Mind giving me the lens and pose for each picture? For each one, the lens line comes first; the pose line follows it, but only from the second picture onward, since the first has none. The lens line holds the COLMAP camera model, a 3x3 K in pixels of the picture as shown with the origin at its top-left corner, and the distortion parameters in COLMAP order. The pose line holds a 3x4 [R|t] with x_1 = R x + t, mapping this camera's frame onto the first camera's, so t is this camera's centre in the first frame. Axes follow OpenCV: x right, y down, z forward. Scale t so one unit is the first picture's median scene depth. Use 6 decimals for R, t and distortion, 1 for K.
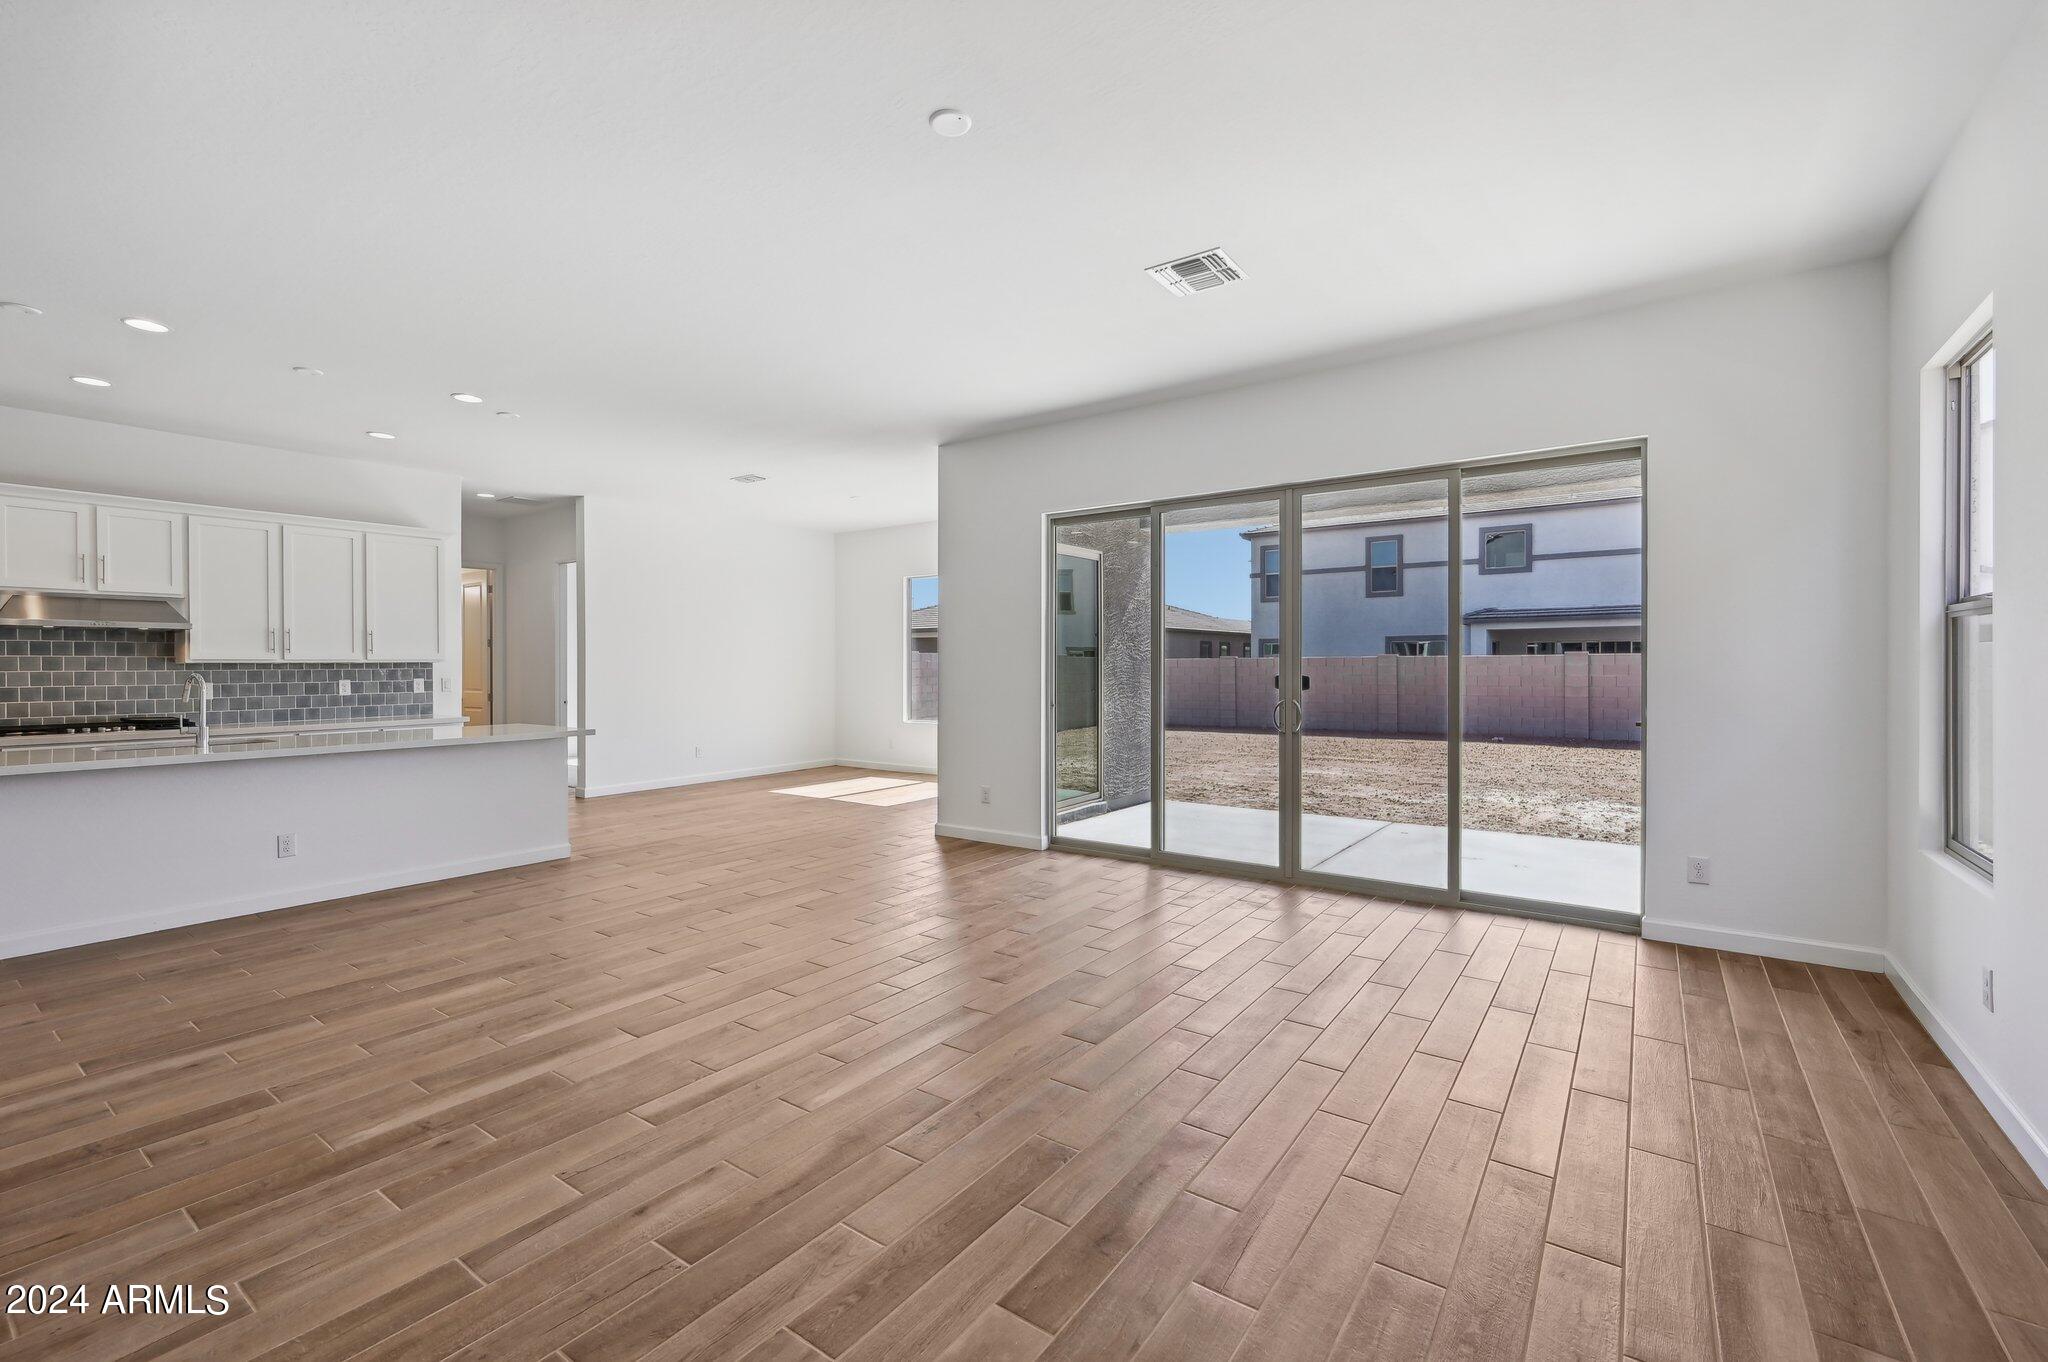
lens RADIAL K [[851.1, 0, 1044.0], [0, 851.1, 675.4], [0, 0, 1]] dist [-0.000200, -0.001037]
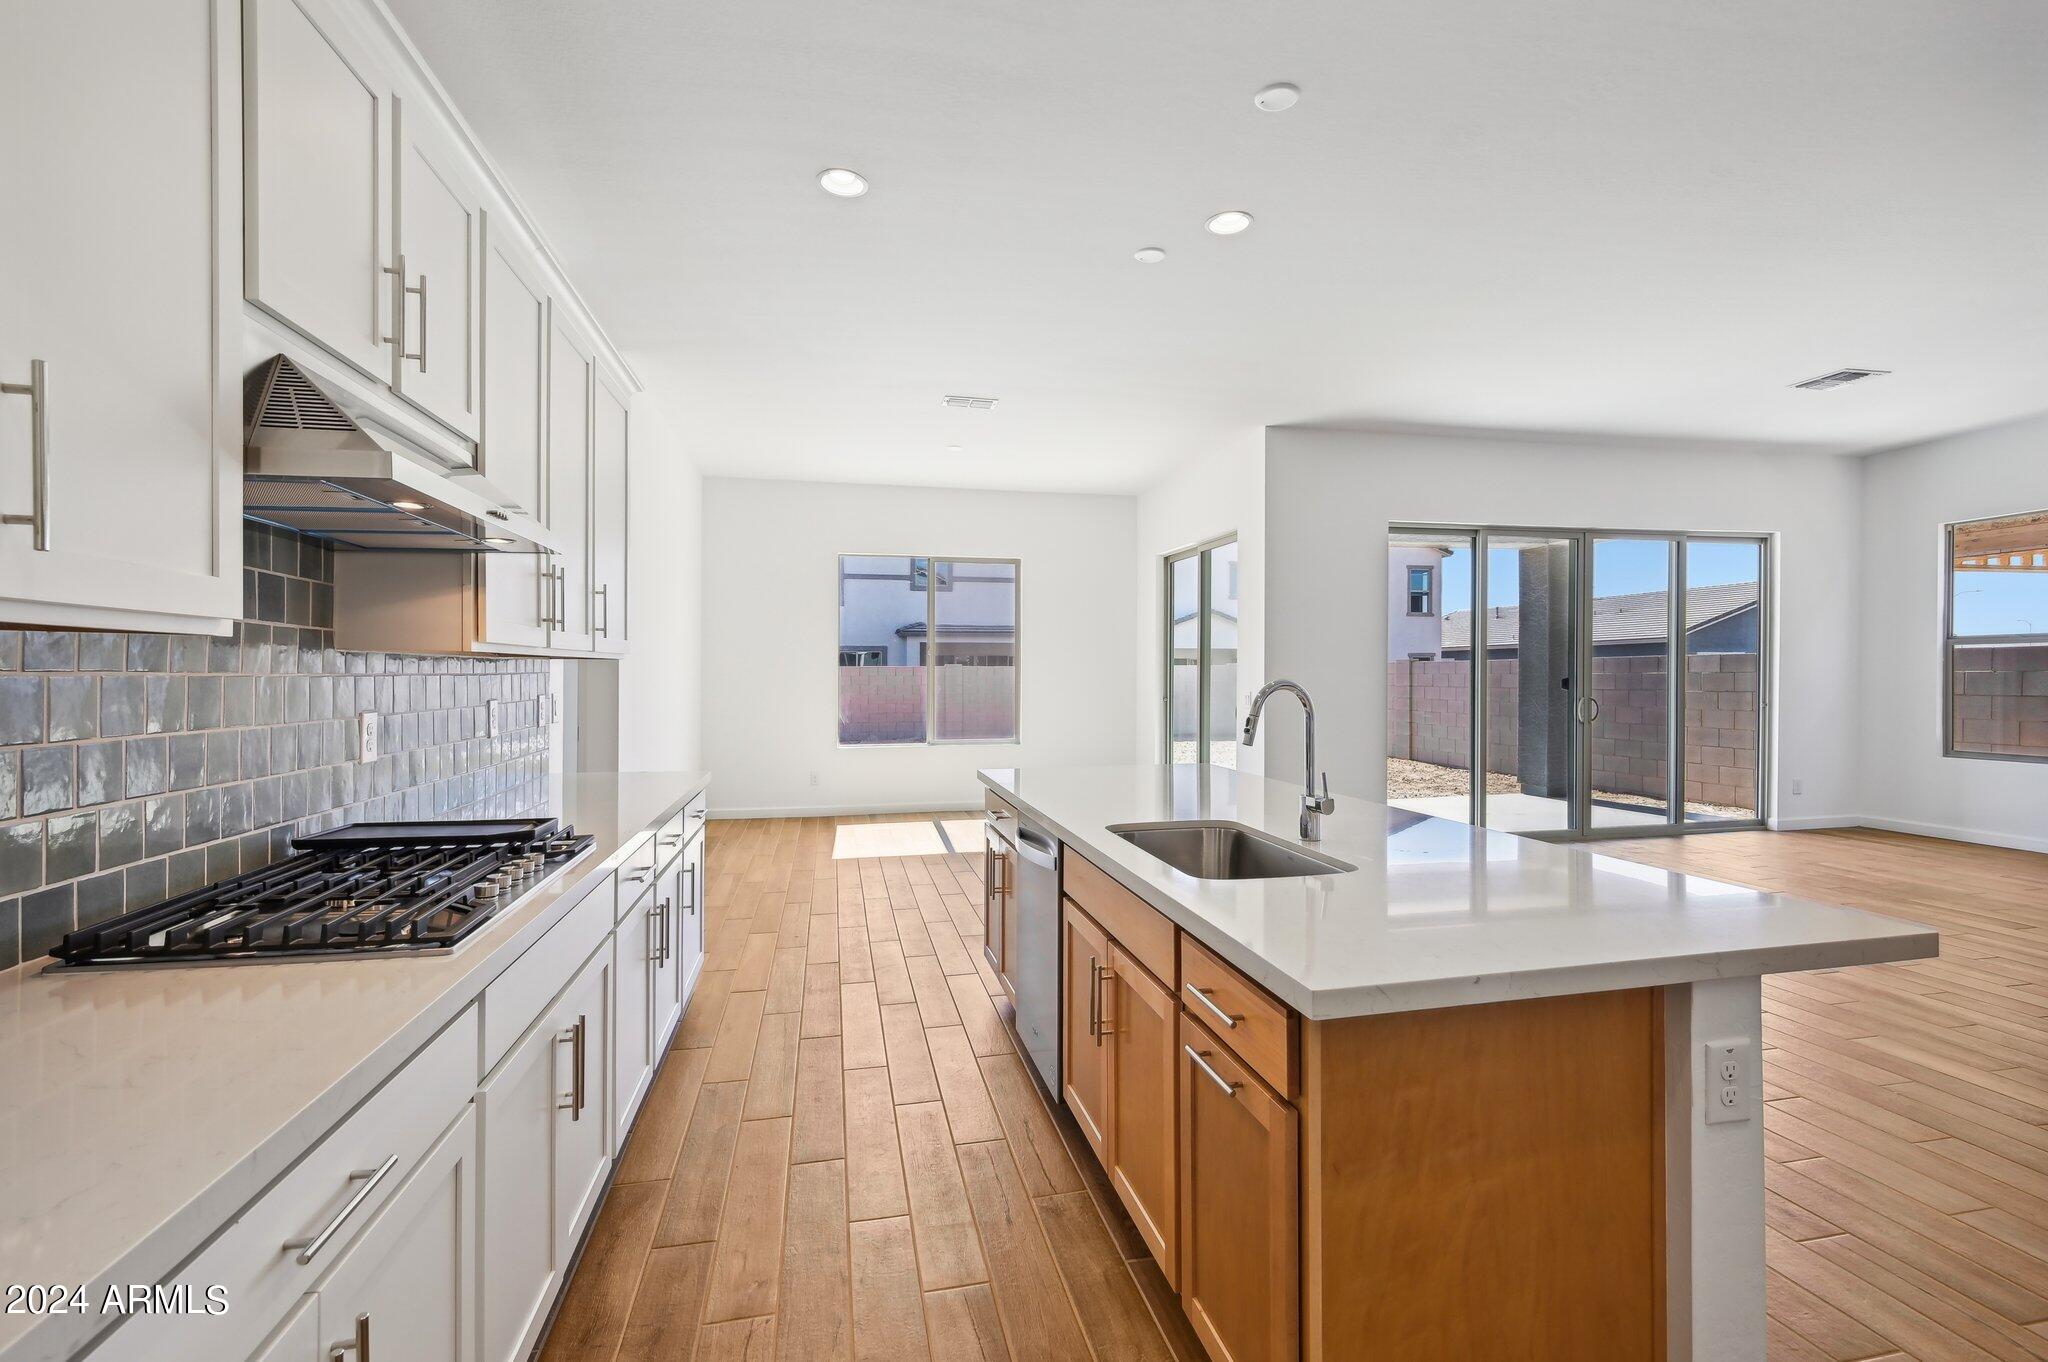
lens RADIAL K [[900.2, 0, 1023.2], [0, 900.2, 675.8], [0, 0, 1]] dist [-0.009926, 0.000165]
pose [[0.694834, -0.000047, 0.719170, -1.426735], [0.009765, 0.999908, -0.009369, -0.000576], [-0.719104, 0.013533, 0.694771, 0.774695]]
